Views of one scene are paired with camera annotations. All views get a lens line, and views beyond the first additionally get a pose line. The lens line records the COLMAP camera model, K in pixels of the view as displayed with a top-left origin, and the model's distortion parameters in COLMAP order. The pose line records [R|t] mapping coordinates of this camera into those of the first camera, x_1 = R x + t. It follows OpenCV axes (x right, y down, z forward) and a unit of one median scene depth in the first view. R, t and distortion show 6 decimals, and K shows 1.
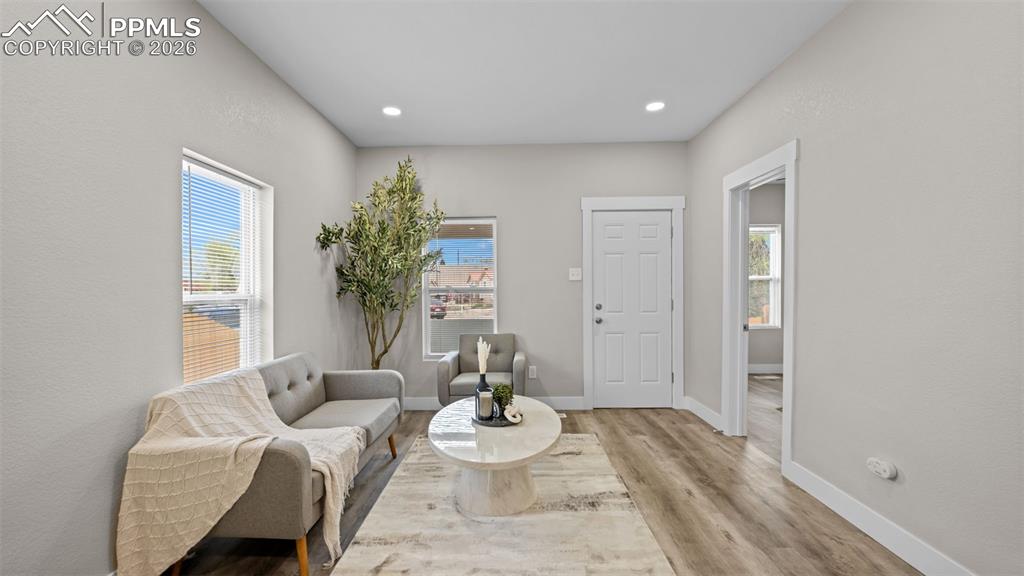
lens RADIAL K [[419.5, 0, 506.5], [0, 419.5, 291.2], [0, 0, 1]] dist [0.001272, 0.000036]
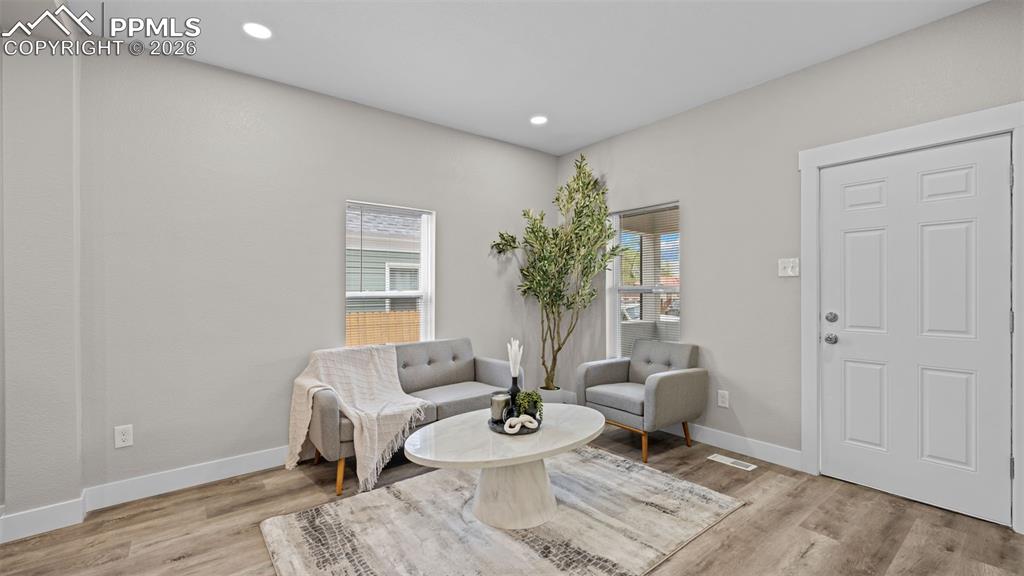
lens RADIAL K [[419.5, 0, 508.5], [0, 419.5, 287.7], [0, 0, 1]] dist [0.001272, 0.000036]
pose [[0.632811, 0.003026, -0.774300, 0.478490], [-0.004351, 0.999990, 0.000352, -0.006550], [0.774294, 0.003146, 0.632819, 0.261879]]
